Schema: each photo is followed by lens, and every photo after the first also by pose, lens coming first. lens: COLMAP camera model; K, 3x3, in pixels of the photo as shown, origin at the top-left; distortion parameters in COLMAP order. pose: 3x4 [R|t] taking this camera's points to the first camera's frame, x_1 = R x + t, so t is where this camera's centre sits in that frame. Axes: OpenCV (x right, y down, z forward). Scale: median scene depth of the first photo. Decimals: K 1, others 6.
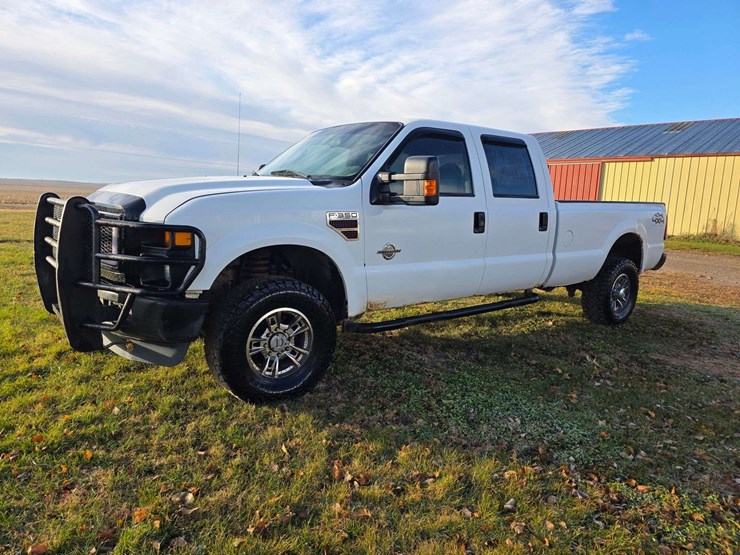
lens RADIAL K [[493.9, 0, 361.4], [0, 493.9, 271.9], [0, 0, 1]] dist [0.074294, -0.077310]
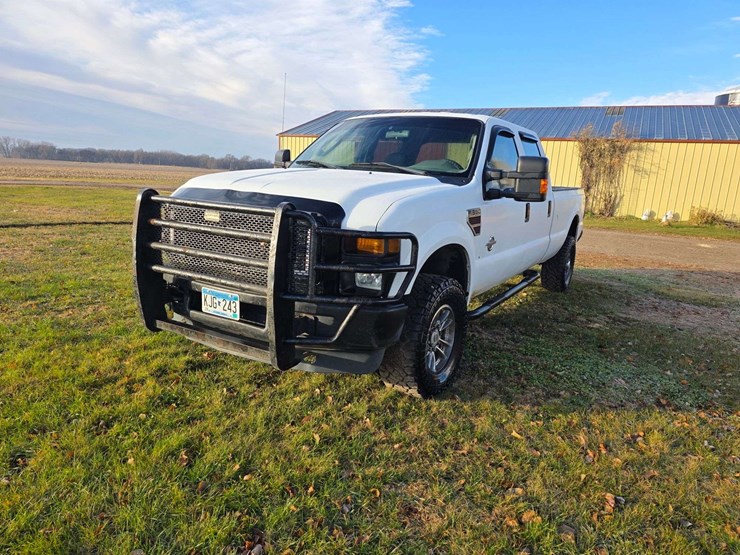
lens RADIAL K [[493.1, 0, 375.0], [0, 493.1, 277.2], [0, 0, 1]] dist [0.069506, -0.067087]
pose [[0.931270, -0.062110, 0.358996, -0.618559], [0.036879, 0.996371, 0.076713, -0.064958], [-0.362458, -0.058201, 0.930181, 0.088999]]
